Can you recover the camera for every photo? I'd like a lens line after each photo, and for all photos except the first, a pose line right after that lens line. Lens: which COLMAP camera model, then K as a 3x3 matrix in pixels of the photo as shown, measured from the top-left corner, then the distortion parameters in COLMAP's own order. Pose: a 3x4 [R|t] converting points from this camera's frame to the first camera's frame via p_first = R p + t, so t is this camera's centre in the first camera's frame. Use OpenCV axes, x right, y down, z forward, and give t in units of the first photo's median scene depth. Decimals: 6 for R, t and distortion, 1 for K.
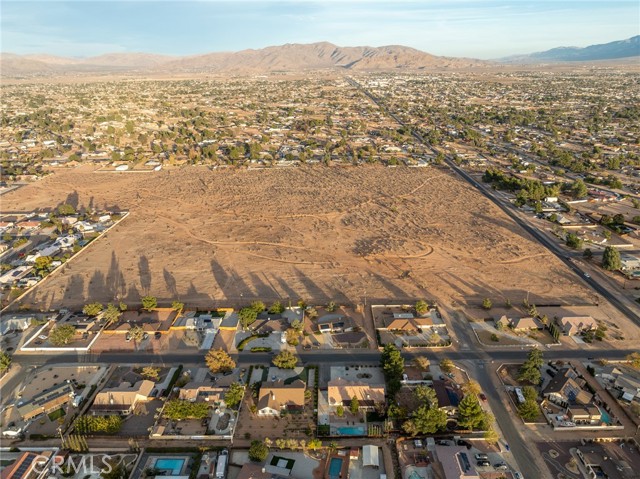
lens RADIAL K [[457.5, 0, 323.0], [0, 457.5, 219.8], [0, 0, 1]] dist [-0.035354, 0.022219]
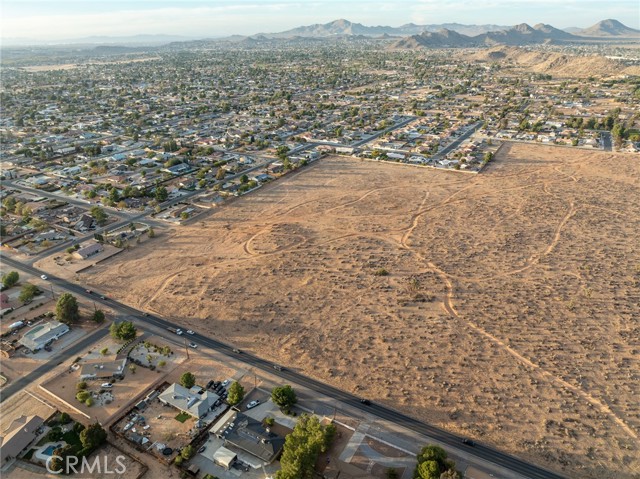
lens RADIAL K [[457.5, 0, 323.0], [0, 457.5, 219.8], [0, 0, 1]] dist [-0.035354, 0.022219]
pose [[-0.489373, 0.354463, -0.796788, 0.870964], [-0.264103, 0.810524, 0.522781, -0.511352], [0.831122, 0.466269, -0.303034, 1.347665]]
